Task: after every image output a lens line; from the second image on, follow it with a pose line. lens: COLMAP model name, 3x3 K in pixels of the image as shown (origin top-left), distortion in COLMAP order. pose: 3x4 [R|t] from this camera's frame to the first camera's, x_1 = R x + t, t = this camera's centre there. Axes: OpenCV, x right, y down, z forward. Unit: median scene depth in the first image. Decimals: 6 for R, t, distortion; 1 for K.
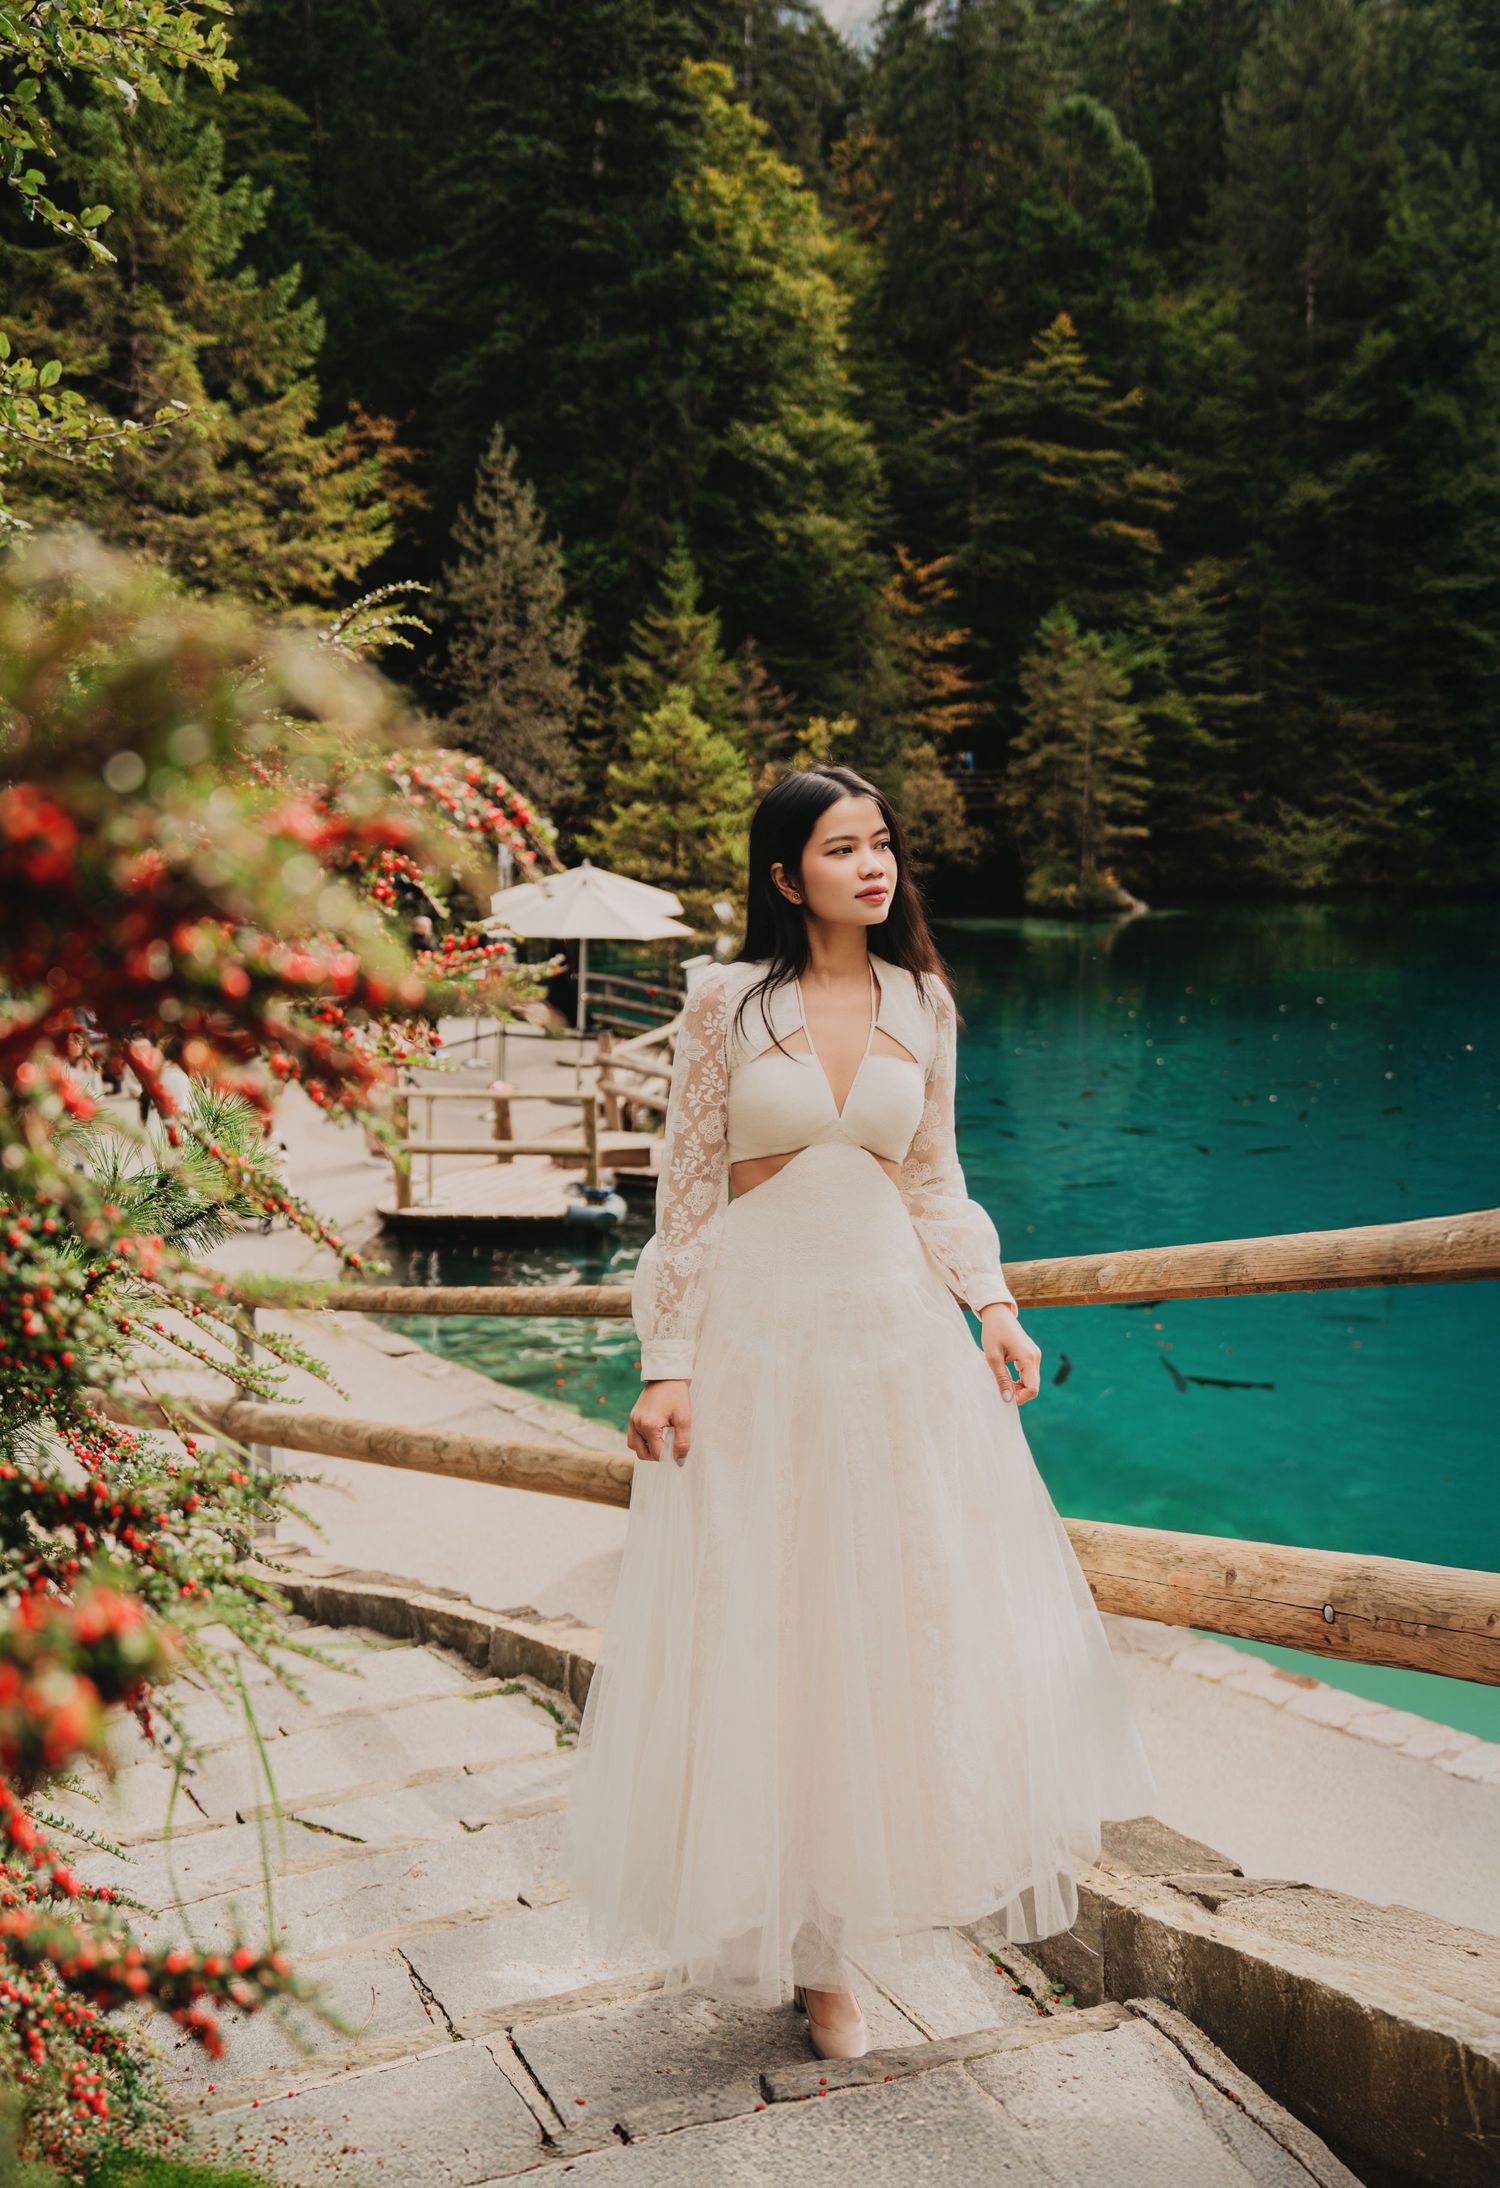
lens RADIAL K [[1990.5, 0, 784.2], [0, 1990.5, 999.5], [0, 0, 1]] dist [-0.003756, 0.000000]
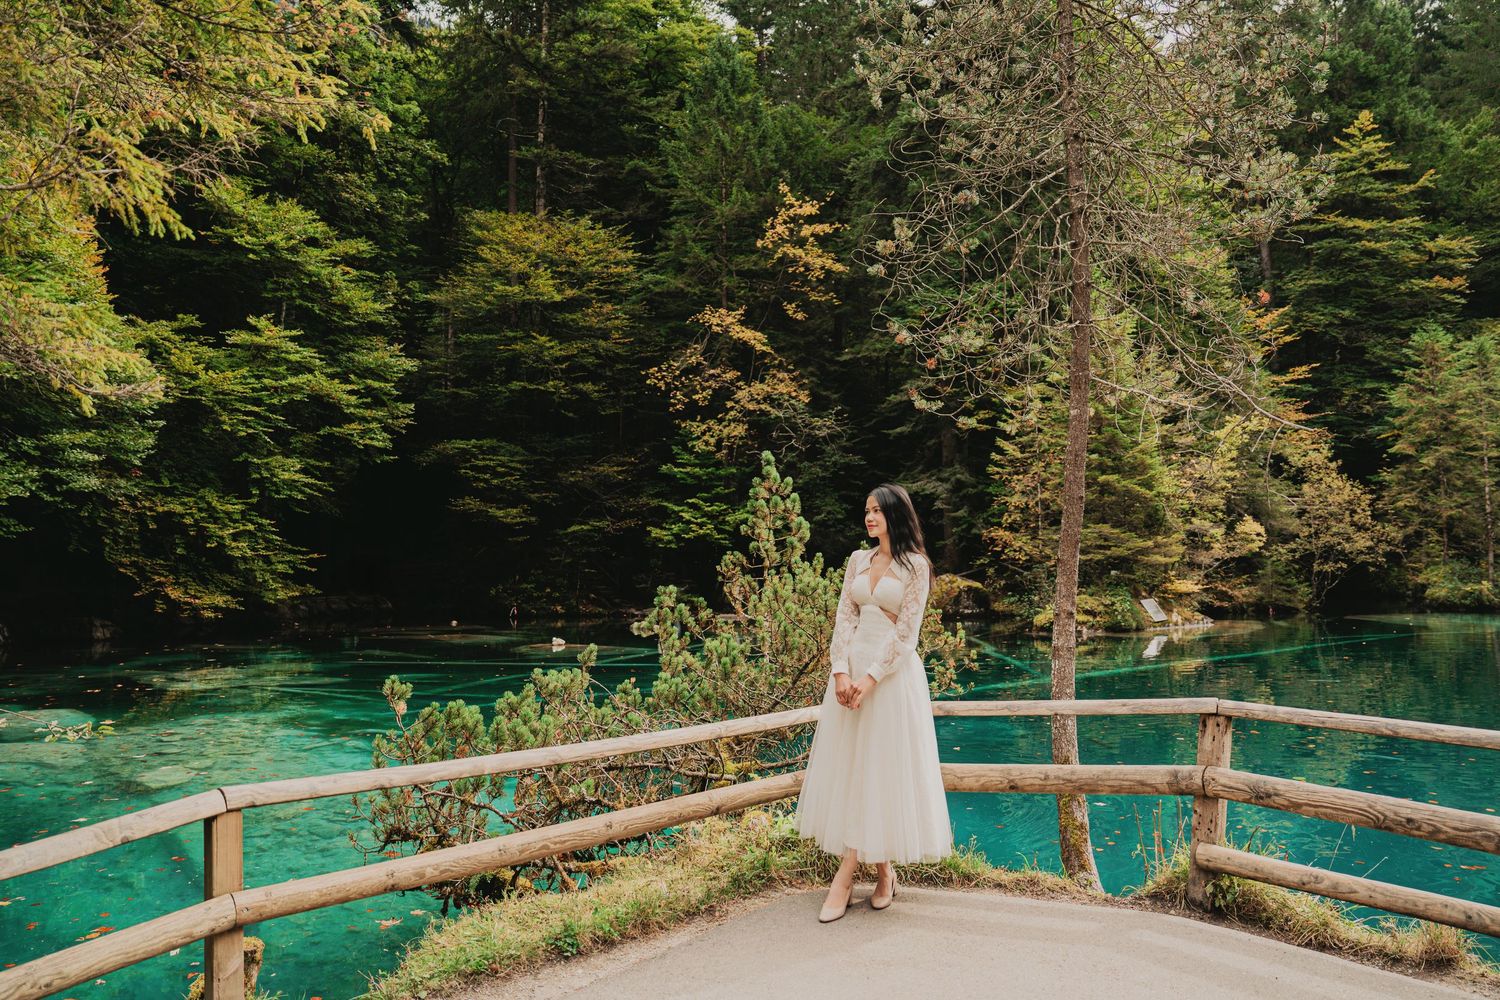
lens RADIAL K [[1093.0, 0, 741.4], [0, 1093.0, 467.8], [0, 0, 1]] dist [-0.056290, 0.009469]
pose [[0.967480, -0.047007, -0.248542, -0.080336], [-0.003562, 0.979952, -0.199204, -0.005205], [0.252924, 0.193611, 0.947916, 0.379753]]
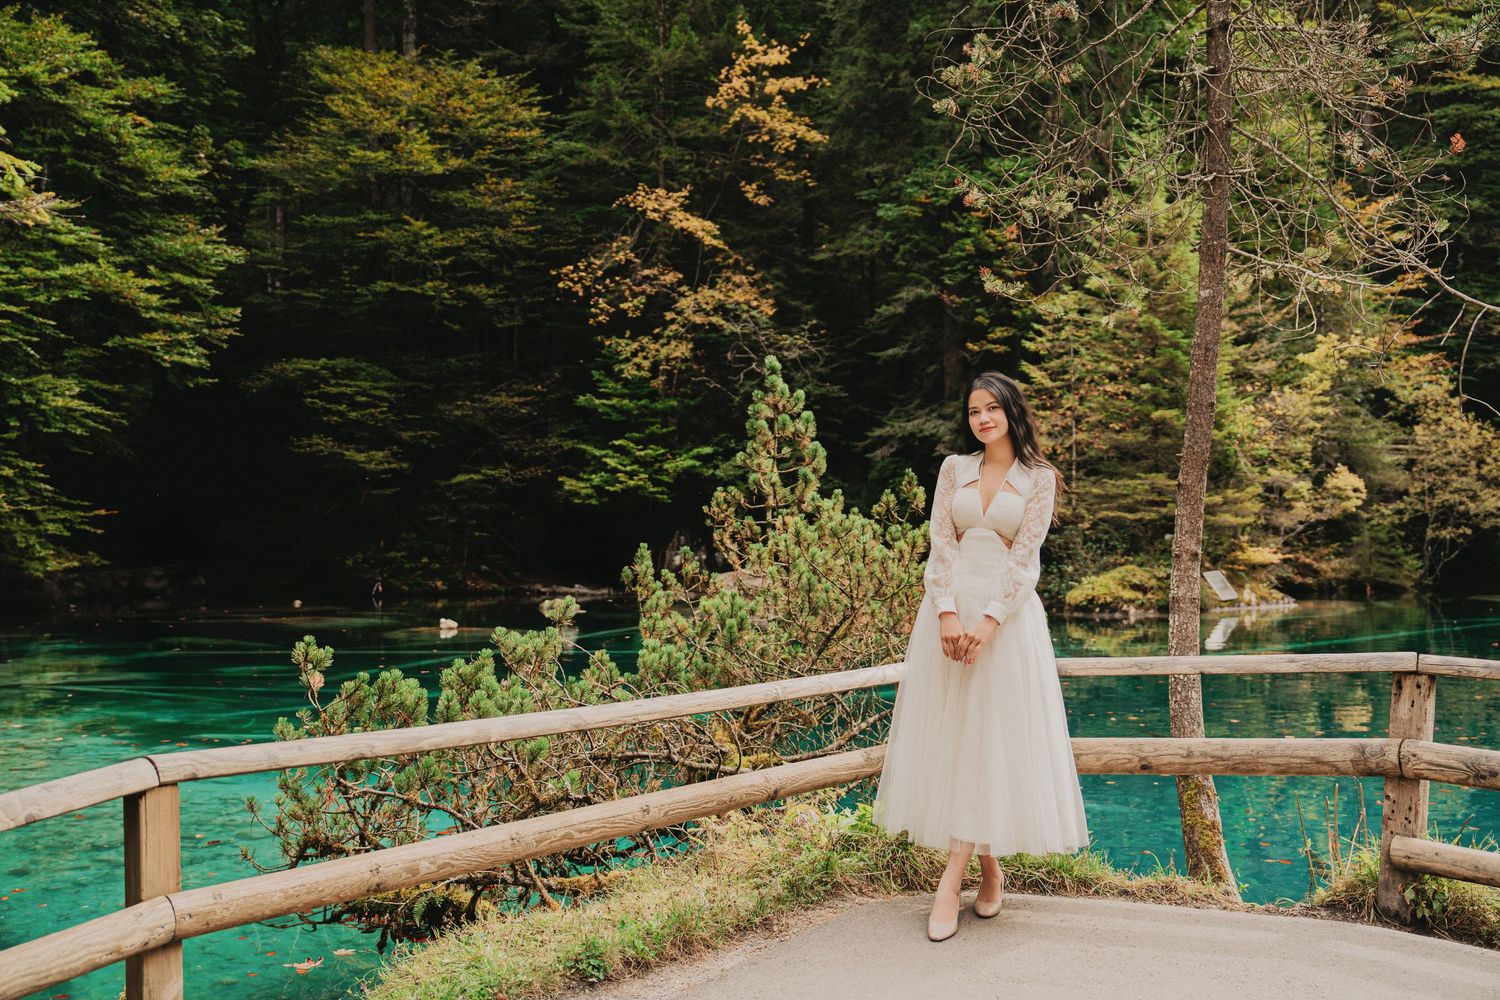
lens RADIAL K [[1429.4, 0, 764.6], [0, 1429.4, 462.8], [0, 0, 1]] dist [0.047775, 0.000000]
pose [[0.982596, -0.031540, -0.183056, -0.087861], [0.001603, 0.986883, -0.161428, -0.001965], [0.185747, 0.158325, 0.969758, 0.378488]]
